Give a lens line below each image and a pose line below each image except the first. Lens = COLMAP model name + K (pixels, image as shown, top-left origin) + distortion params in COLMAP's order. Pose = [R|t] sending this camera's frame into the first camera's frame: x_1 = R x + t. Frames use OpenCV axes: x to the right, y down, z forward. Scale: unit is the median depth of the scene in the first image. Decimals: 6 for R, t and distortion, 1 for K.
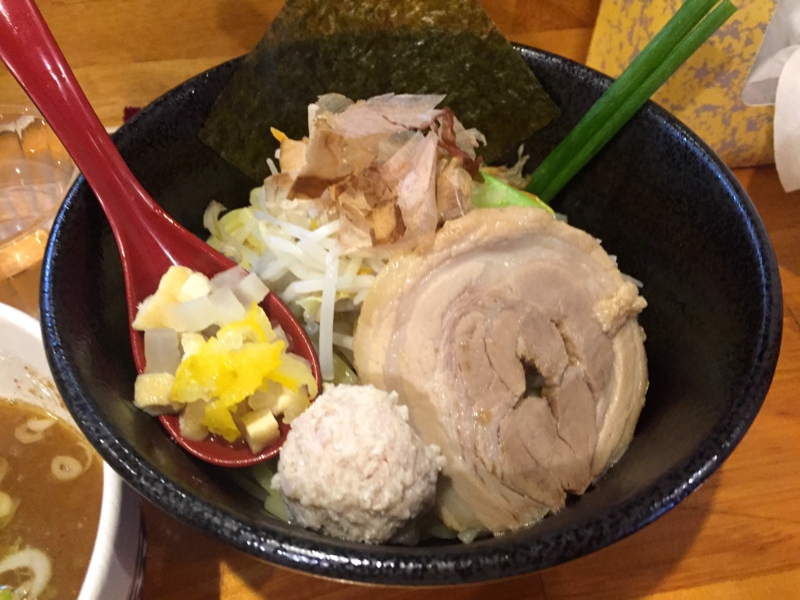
lens RADIAL K [[725.6, 0, 412.8], [0, 725.6, 282.9], [0, 0, 1]] dist [0.057309, -0.121660]
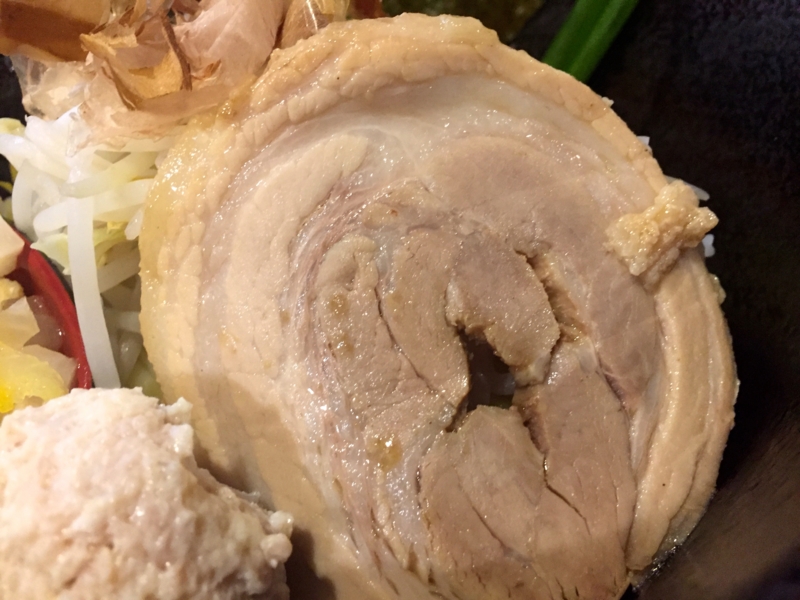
lens RADIAL K [[725.6, 0, 412.8], [0, 725.6, 282.9], [0, 0, 1]] dist [0.057309, -0.121660]
pose [[0.990545, -0.062560, -0.122093, 0.182411], [0.048027, 0.991787, -0.118540, 0.131596], [0.128506, 0.111555, 0.985414, 0.509623]]
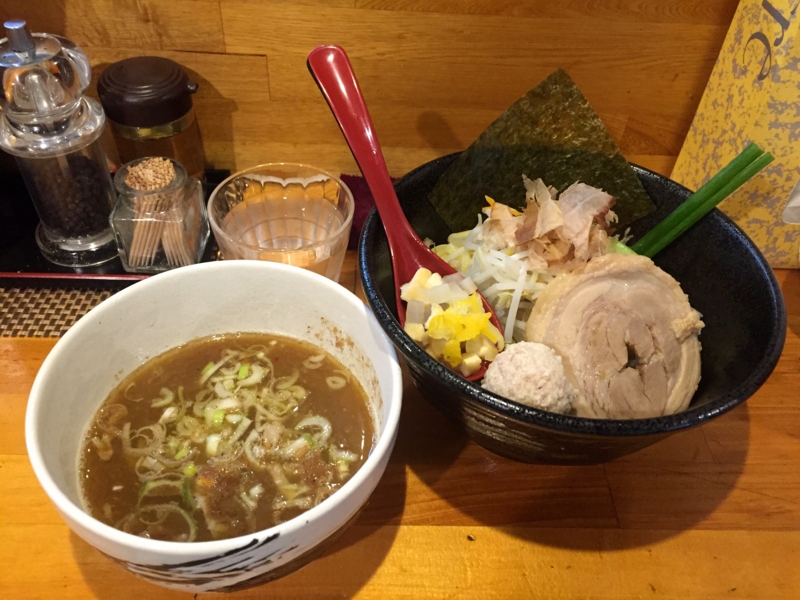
lens RADIAL K [[734.1, 0, 399.1], [0, 734.1, 282.6], [0, 0, 1]] dist [0.051054, -0.111956]
pose [[0.988969, 0.124617, -0.080073, -0.257376], [-0.133561, 0.983959, -0.118259, 0.239242], [0.064051, 0.127649, 0.989749, -0.759931]]
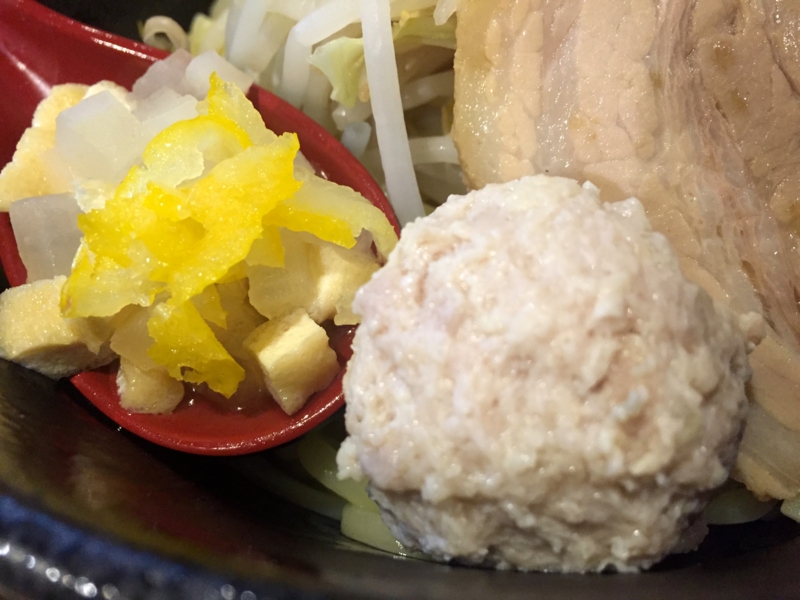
lens RADIAL K [[734.1, 0, 399.1], [0, 734.1, 282.6], [0, 0, 1]] dist [0.051054, -0.111956]
pose [[0.971863, -0.220364, -0.083203, -0.099443], [0.219234, 0.975411, -0.022599, 0.180624], [0.086137, 0.003722, 0.996276, 0.563393]]
